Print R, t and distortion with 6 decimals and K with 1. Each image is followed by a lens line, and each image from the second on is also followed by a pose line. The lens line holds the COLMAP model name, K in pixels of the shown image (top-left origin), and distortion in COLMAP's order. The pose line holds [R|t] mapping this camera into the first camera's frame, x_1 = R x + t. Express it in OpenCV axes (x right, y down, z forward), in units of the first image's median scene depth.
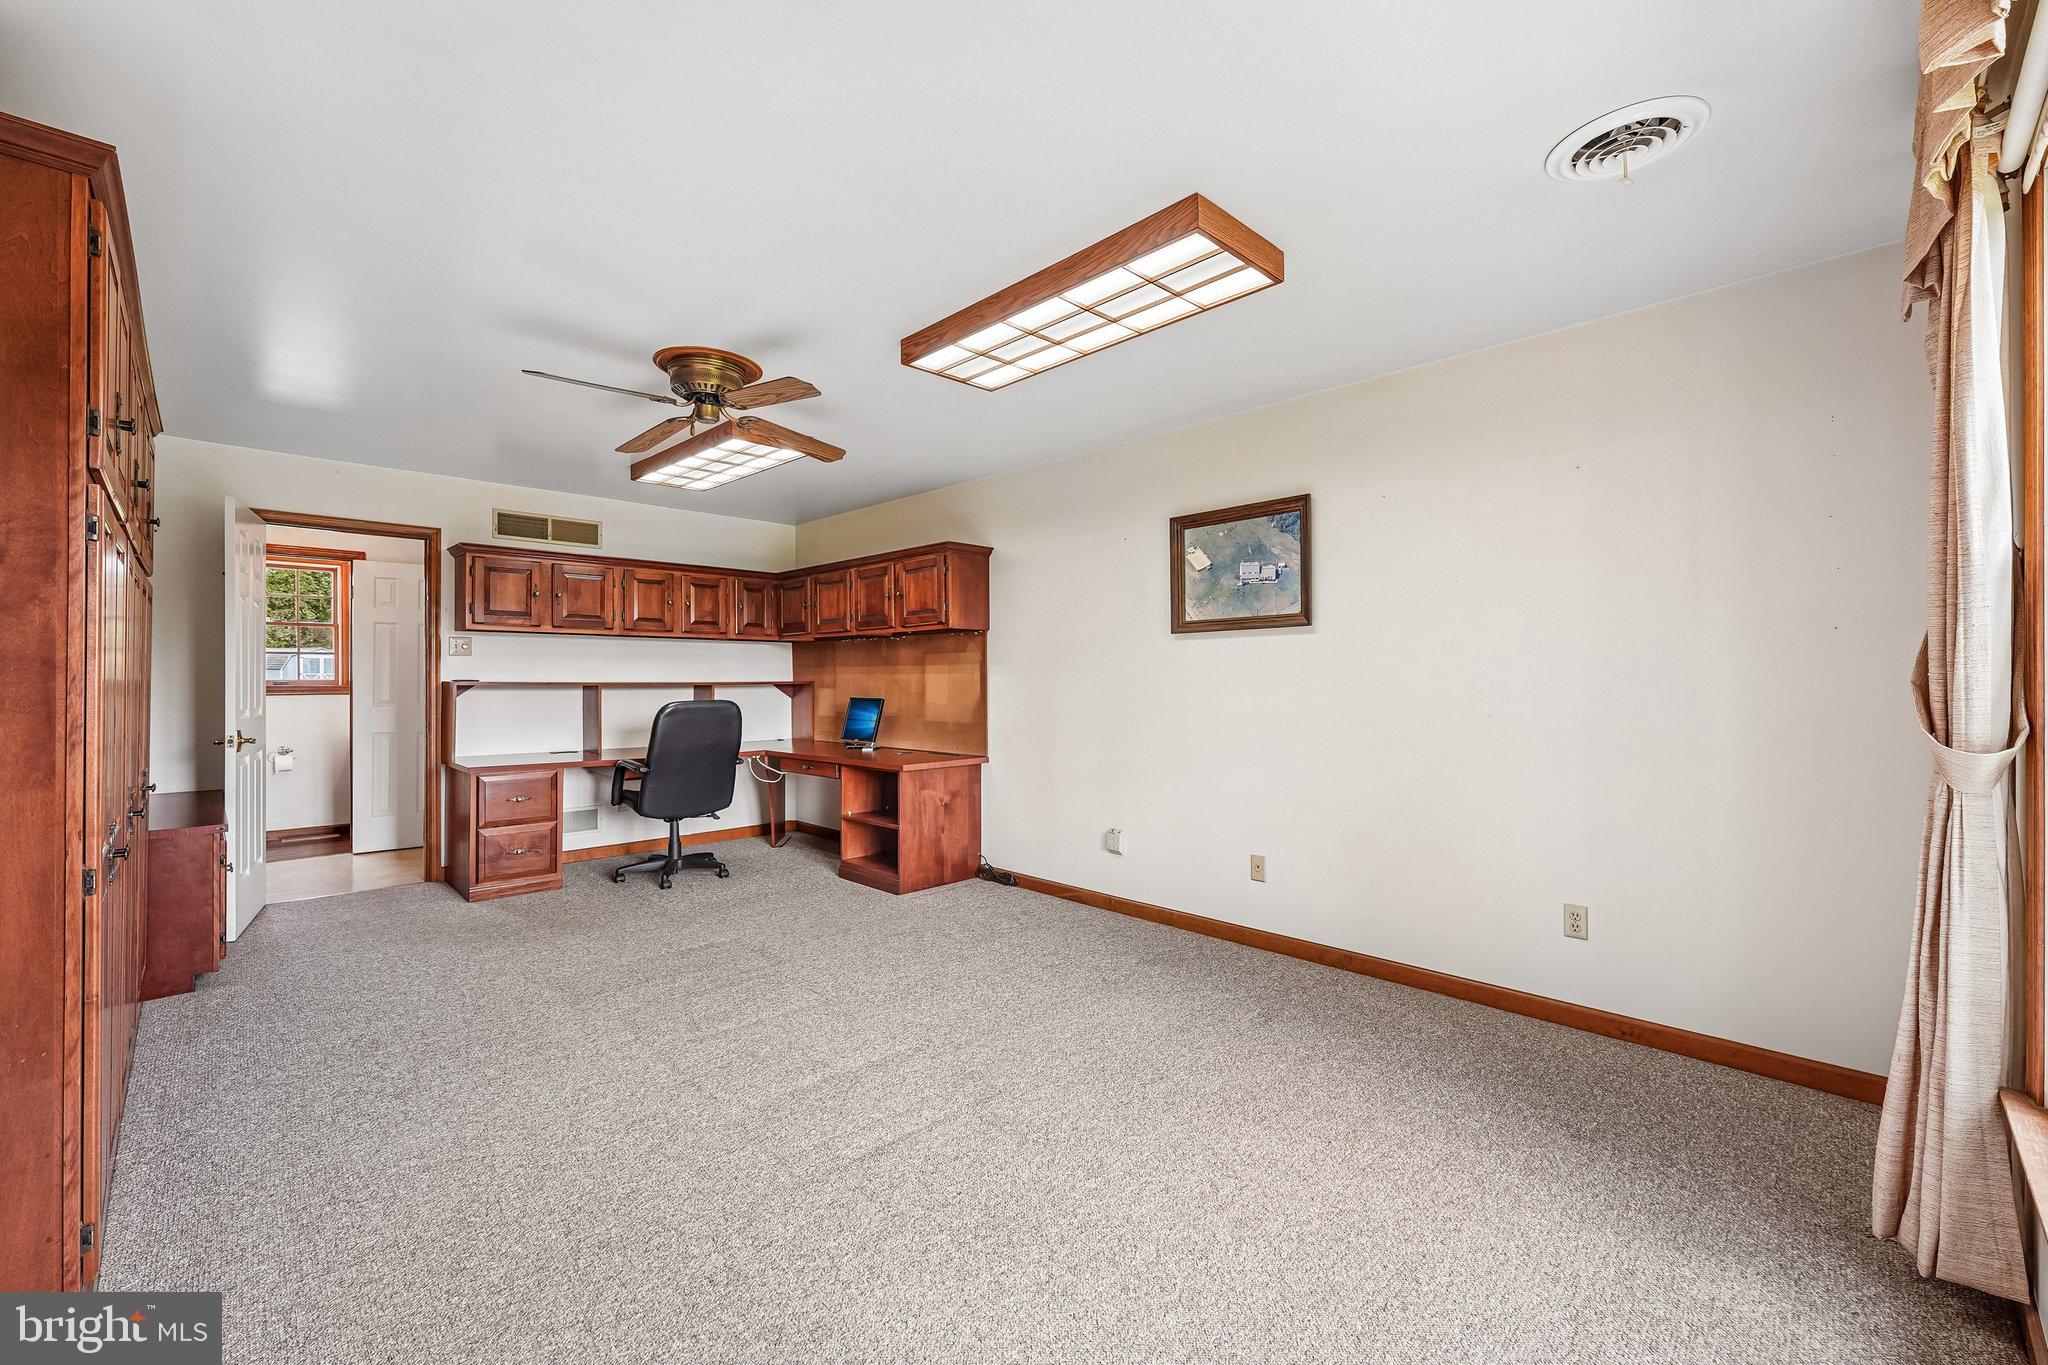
lens RADIAL K [[833.0, 0, 1024.0], [0, 833.0, 682.5], [0, 0, 1]] dist [-0.001094, -0.000190]
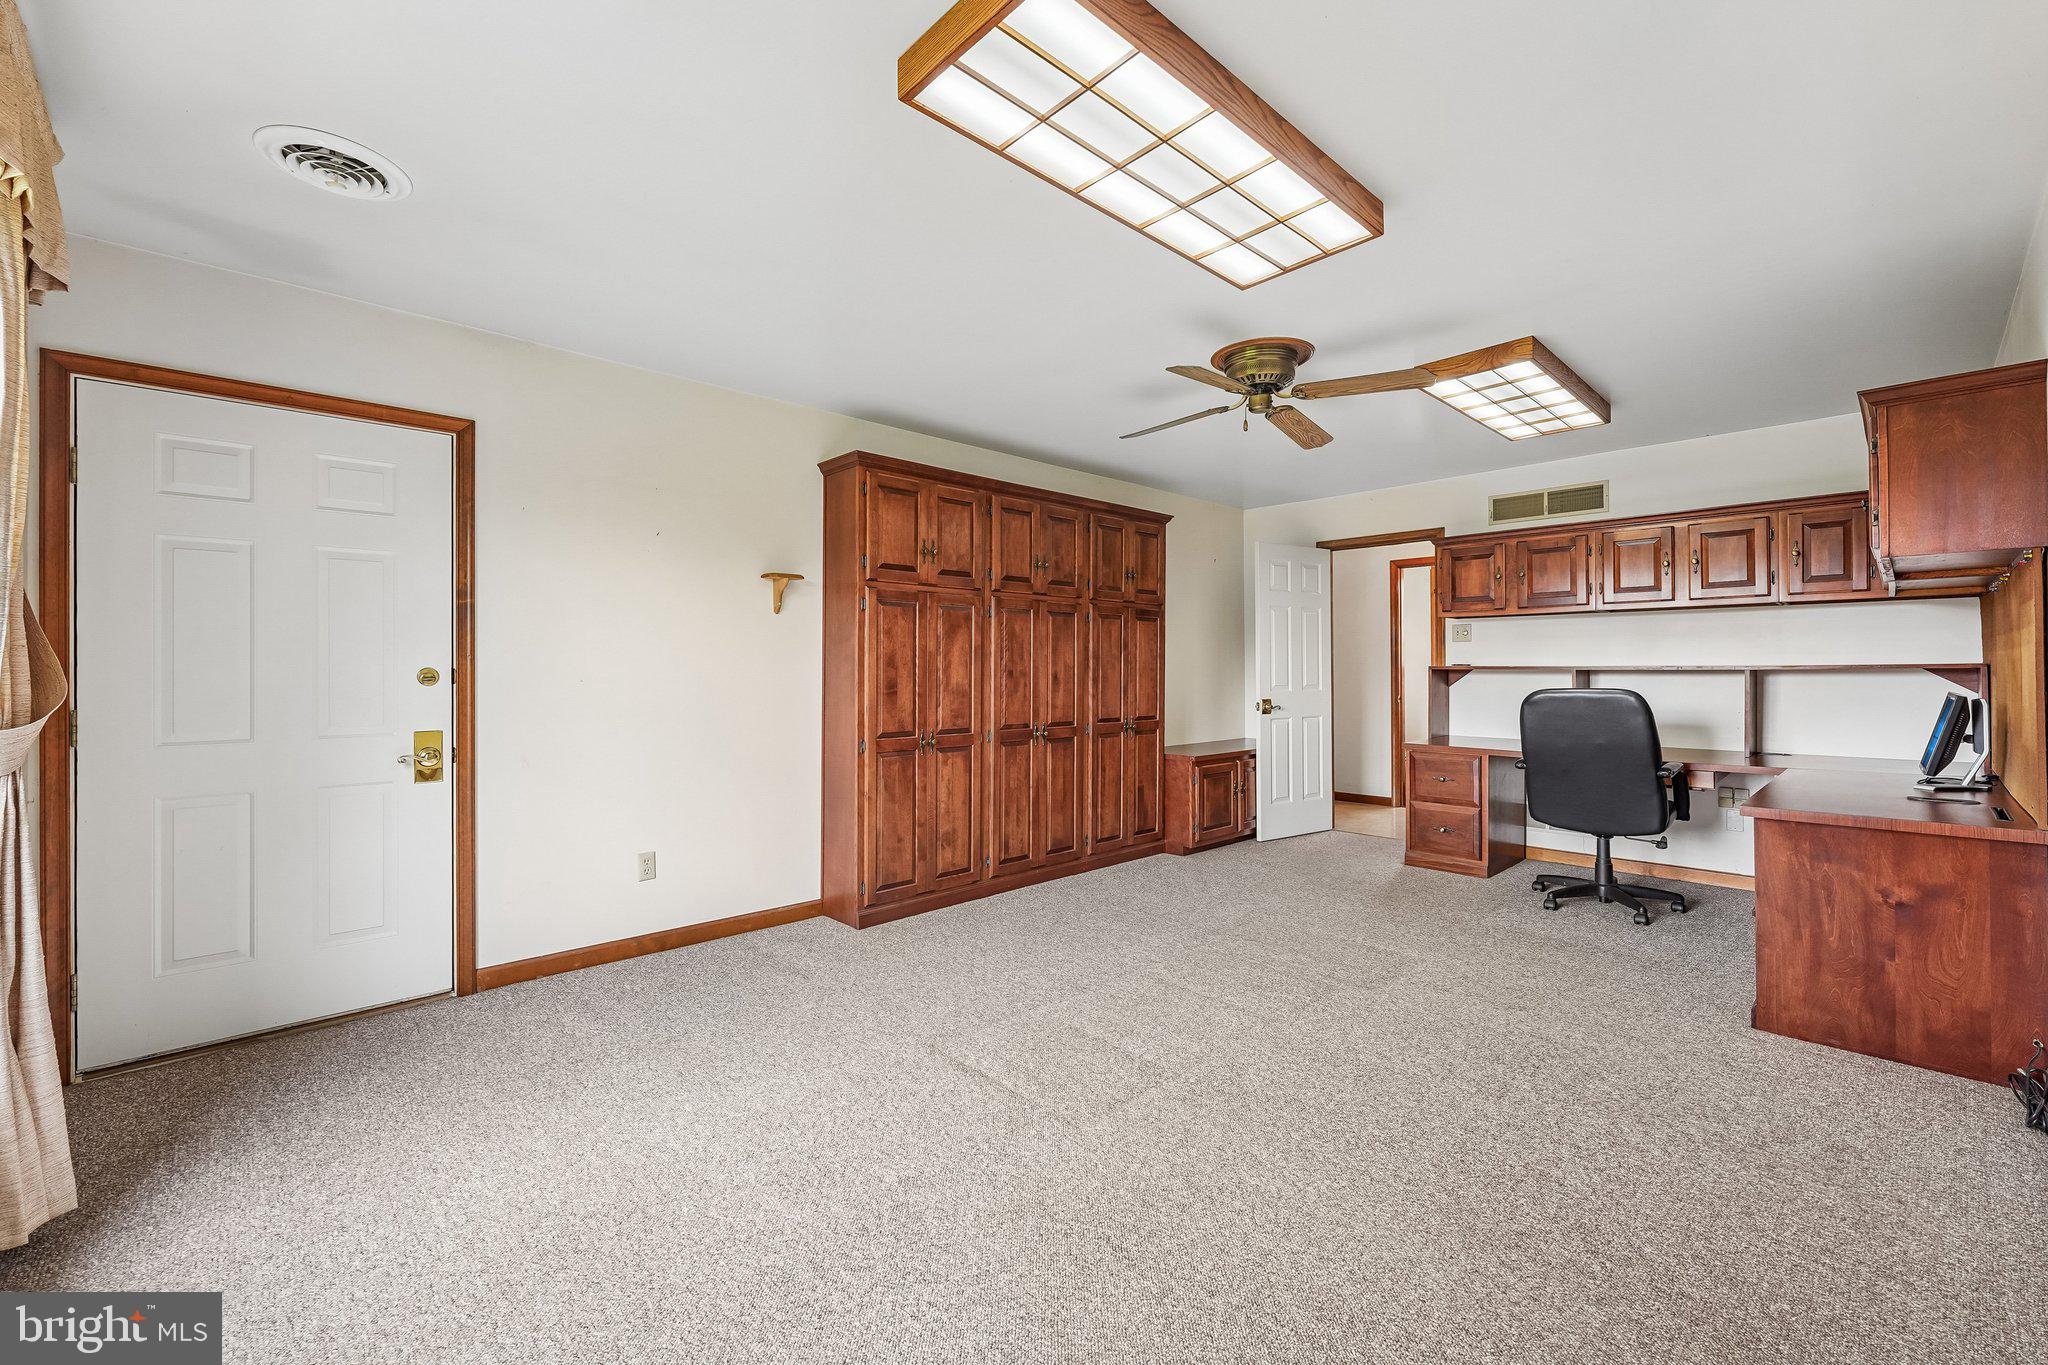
lens RADIAL K [[833.0, 0, 1024.0], [0, 833.0, 682.5], [0, 0, 1]] dist [-0.001094, -0.000190]
pose [[-0.018626, 0.017627, -0.999671, 0.436312], [0.002106, 0.999843, 0.017591, 0.000258], [0.999824, -0.001778, -0.018660, 0.490034]]
